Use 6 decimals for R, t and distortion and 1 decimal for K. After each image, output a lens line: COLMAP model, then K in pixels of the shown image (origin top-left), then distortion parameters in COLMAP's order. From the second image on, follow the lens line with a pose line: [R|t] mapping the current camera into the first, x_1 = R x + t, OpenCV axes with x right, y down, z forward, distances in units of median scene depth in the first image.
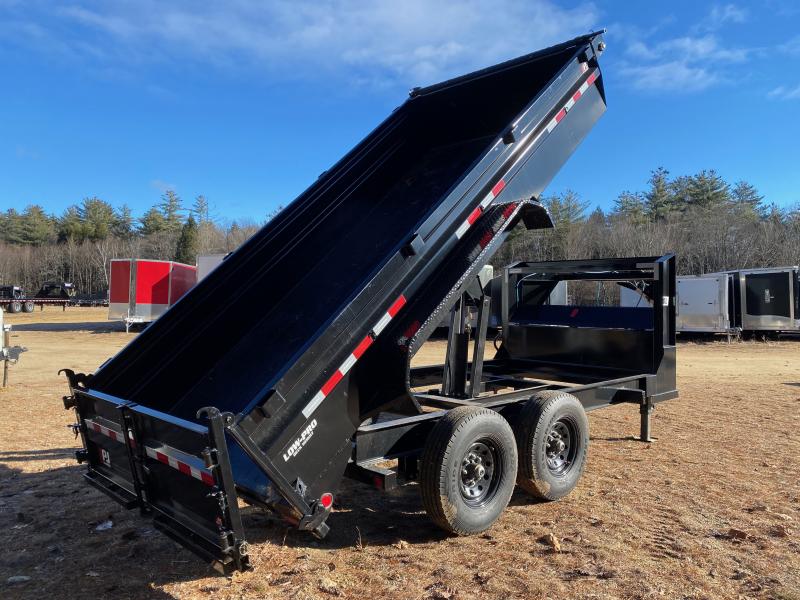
lens RADIAL K [[594.8, 0, 399.4], [0, 594.8, 320.5], [0, 0, 1]] dist [-0.006999, 0.008849]
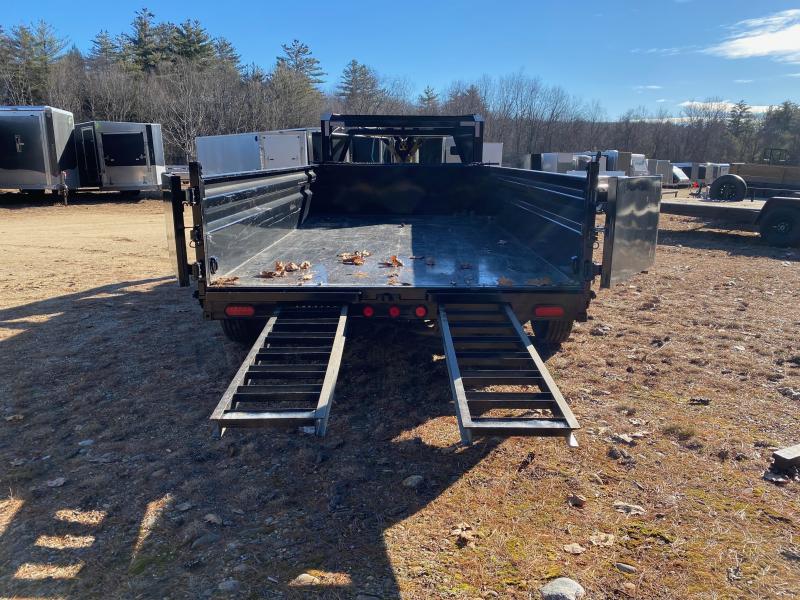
lens RADIAL K [[599.0, 0, 400.8], [0, 599.0, 310.7], [0, 0, 1]] dist [0.013918, -0.002159]
pose [[0.703978, -0.176481, 0.687945, -0.601723], [0.024571, 0.974107, 0.224747, 0.000788], [-0.709796, -0.141313, 0.690087, 0.226962]]
